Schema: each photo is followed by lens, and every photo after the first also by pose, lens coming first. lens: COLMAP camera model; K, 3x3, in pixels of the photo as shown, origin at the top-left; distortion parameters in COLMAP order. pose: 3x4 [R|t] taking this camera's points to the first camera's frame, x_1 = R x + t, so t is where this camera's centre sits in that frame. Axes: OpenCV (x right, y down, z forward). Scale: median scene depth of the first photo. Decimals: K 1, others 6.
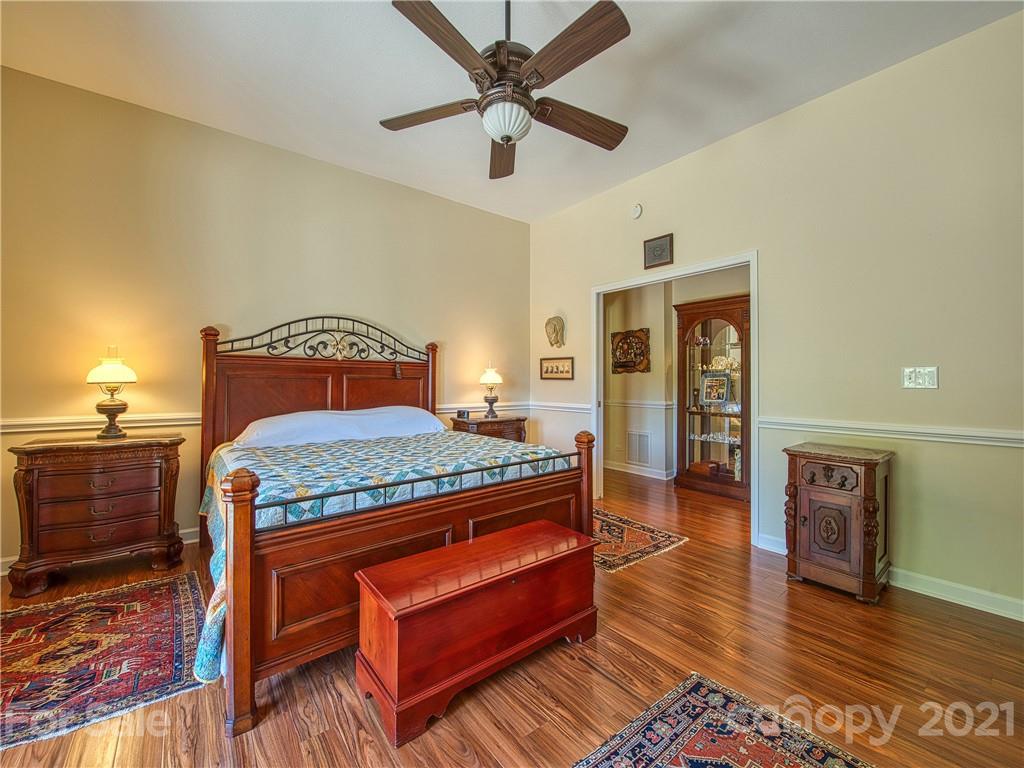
lens RADIAL K [[409.4, 0, 509.3], [0, 409.4, 382.8], [0, 0, 1]] dist [-0.016210, -0.002717]
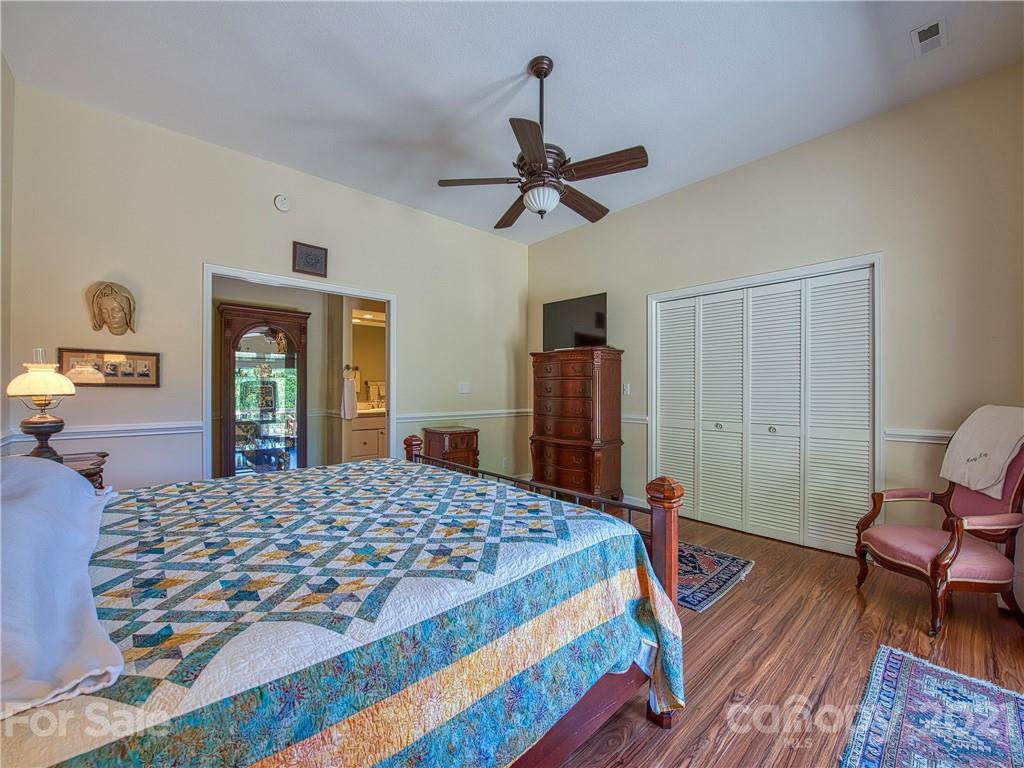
lens RADIAL K [[409.4, 0, 509.5], [0, 409.4, 384.1], [0, 0, 1]] dist [-0.016210, -0.002717]
pose [[-0.054059, 0.002468, 0.998535, -0.550171], [0.003590, 0.999991, -0.002278, -0.008505], [-0.998531, 0.003461, -0.054068, 0.467318]]
